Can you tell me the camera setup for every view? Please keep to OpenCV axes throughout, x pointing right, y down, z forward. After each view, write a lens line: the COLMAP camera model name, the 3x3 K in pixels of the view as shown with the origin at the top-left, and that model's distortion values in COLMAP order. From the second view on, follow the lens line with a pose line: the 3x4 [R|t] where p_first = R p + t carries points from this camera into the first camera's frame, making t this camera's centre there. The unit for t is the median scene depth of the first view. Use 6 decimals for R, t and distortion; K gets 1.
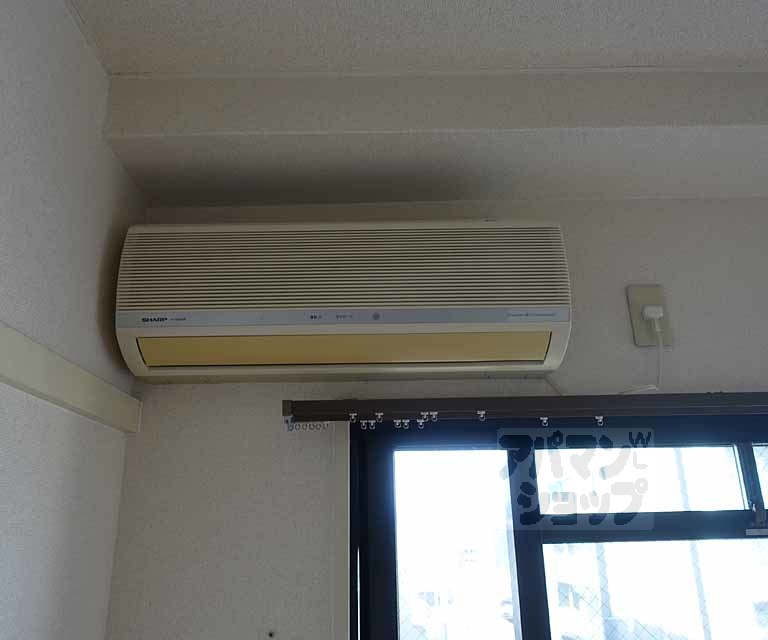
lens RADIAL K [[663.7, 0, 384.0], [0, 663.7, 320.0], [0, 0, 1]] dist [-0.001680, -0.002575]
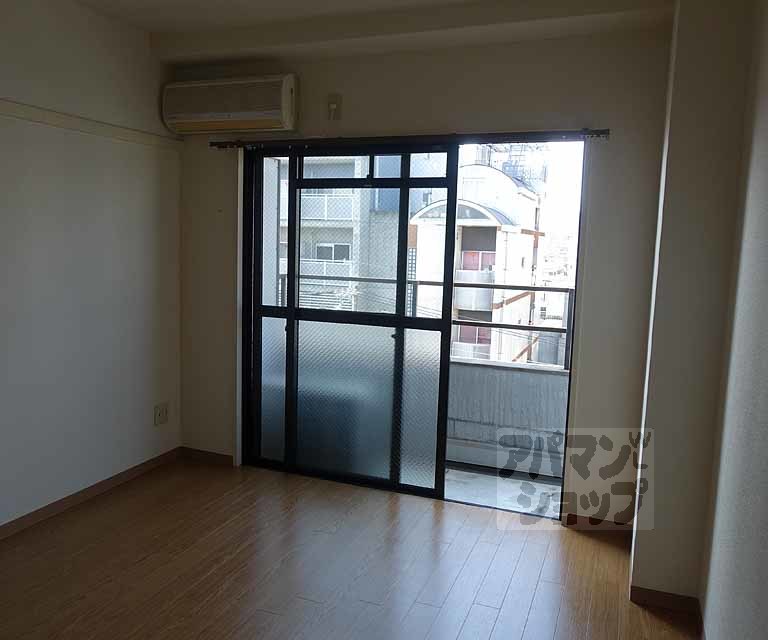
lens RADIAL K [[663.7, 0, 384.0], [0, 663.7, 320.0], [0, 0, 1]] dist [-0.001680, -0.002575]
pose [[0.929922, 0.088174, -0.357031, 1.672887], [0.081323, 0.897494, 0.433464, -0.393807], [0.358653, -0.432122, 0.827429, -1.586732]]
